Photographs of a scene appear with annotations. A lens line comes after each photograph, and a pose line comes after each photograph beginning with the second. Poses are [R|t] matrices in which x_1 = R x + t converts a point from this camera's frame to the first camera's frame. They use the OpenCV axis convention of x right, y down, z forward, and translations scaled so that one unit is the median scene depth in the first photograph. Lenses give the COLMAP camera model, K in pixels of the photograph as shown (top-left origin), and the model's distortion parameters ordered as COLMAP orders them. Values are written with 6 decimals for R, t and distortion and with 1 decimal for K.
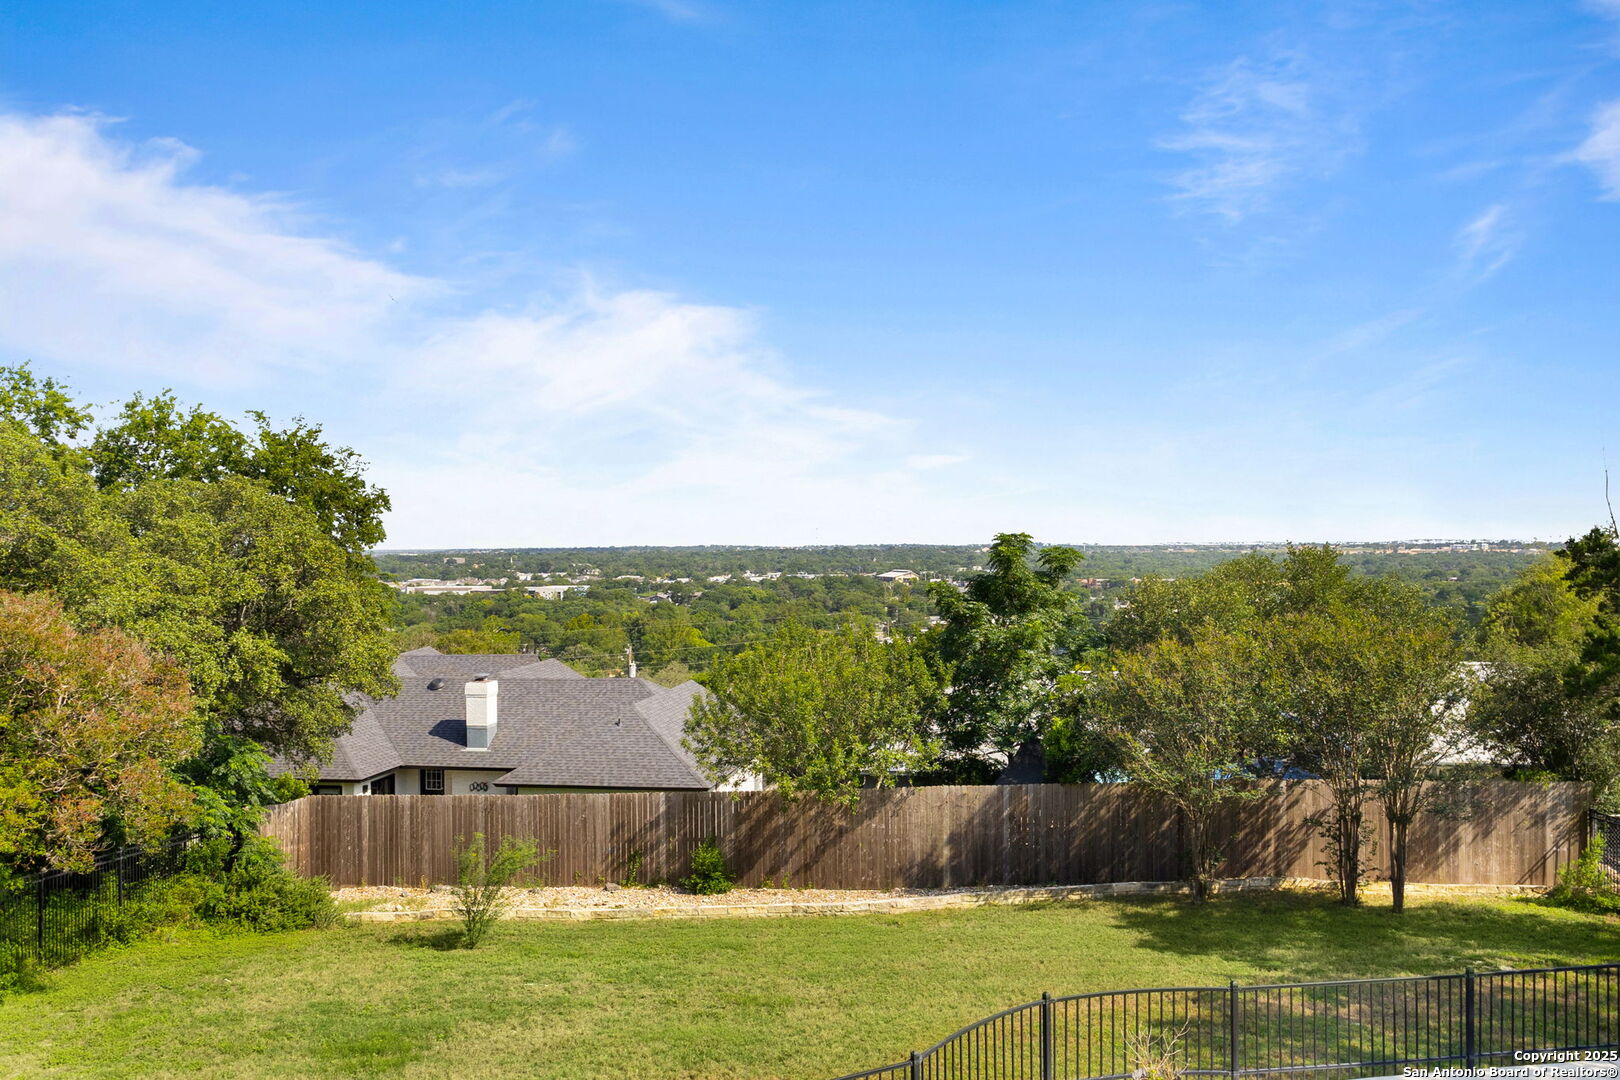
lens RADIAL K [[1267.4, 0, 810.0], [0, 1267.4, 540.0], [0, 0, 1]] dist [0.005040, 0.005438]
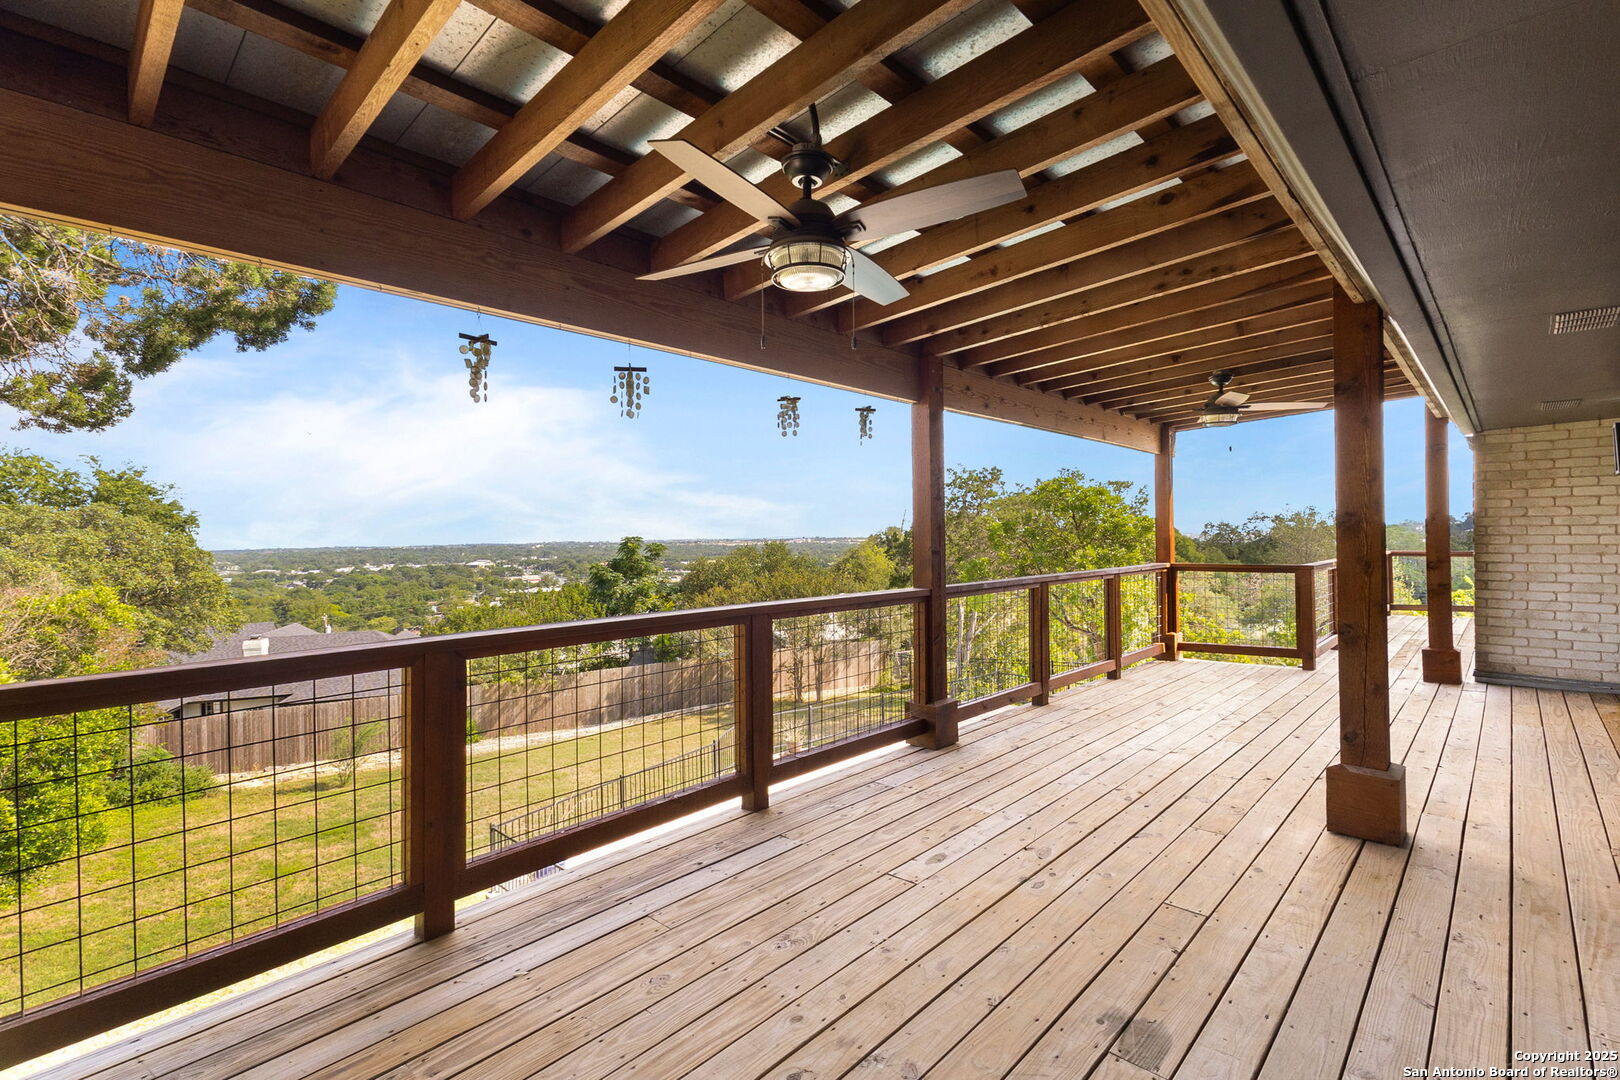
lens RADIAL K [[748.2, 0, 816.6], [0, 748.2, 531.4], [0, 0, 1]] dist [0.014819, -0.000010]
pose [[0.875454, -0.008255, 0.483232, -0.137032], [0.013268, 0.999888, -0.006956, -0.001072], [-0.483120, 0.012501, 0.875465, -0.123855]]
